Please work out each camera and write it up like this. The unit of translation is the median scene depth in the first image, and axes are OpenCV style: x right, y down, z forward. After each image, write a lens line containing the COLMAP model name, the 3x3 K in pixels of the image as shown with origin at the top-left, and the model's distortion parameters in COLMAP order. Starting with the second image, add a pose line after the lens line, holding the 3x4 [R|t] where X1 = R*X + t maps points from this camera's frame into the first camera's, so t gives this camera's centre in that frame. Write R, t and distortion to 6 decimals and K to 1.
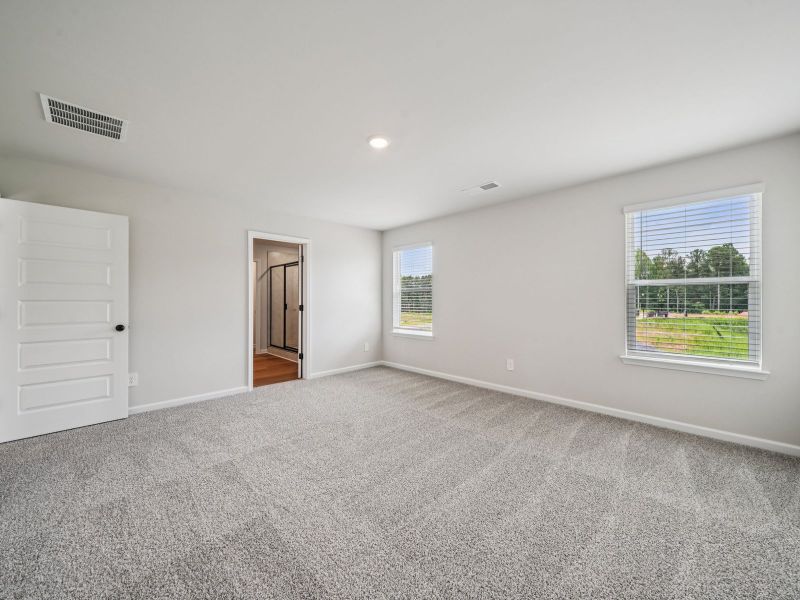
lens RADIAL K [[309.5, 0, 403.7], [0, 309.5, 301.3], [0, 0, 1]] dist [0.001758, -0.000142]
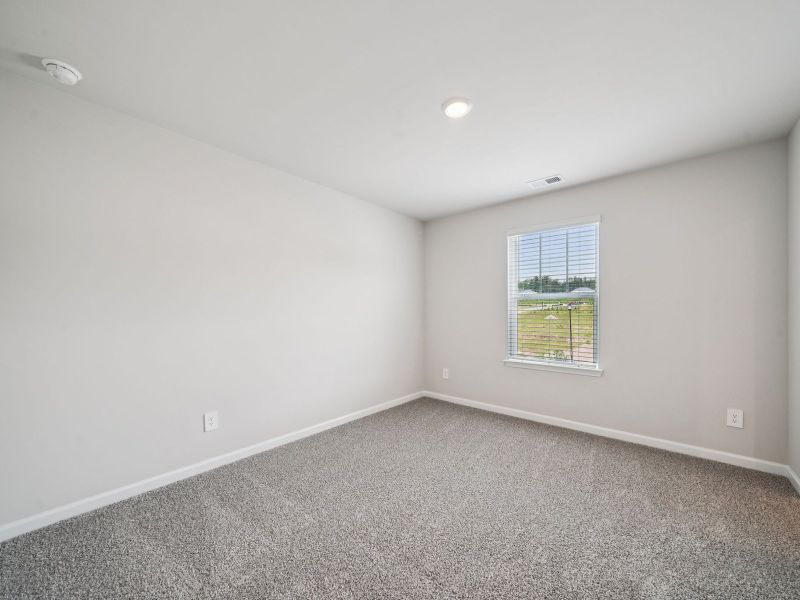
lens RADIAL K [[352.1, 0, 399.4], [0, 352.1, 302.0], [0, 0, 1]] dist [0.002205, 0.000174]
pose [[0.999969, -0.000805, 0.007879, 0.296561], [0.001031, 0.999585, -0.028779, -0.000929], [-0.007852, 0.028786, 0.999555, -0.303029]]
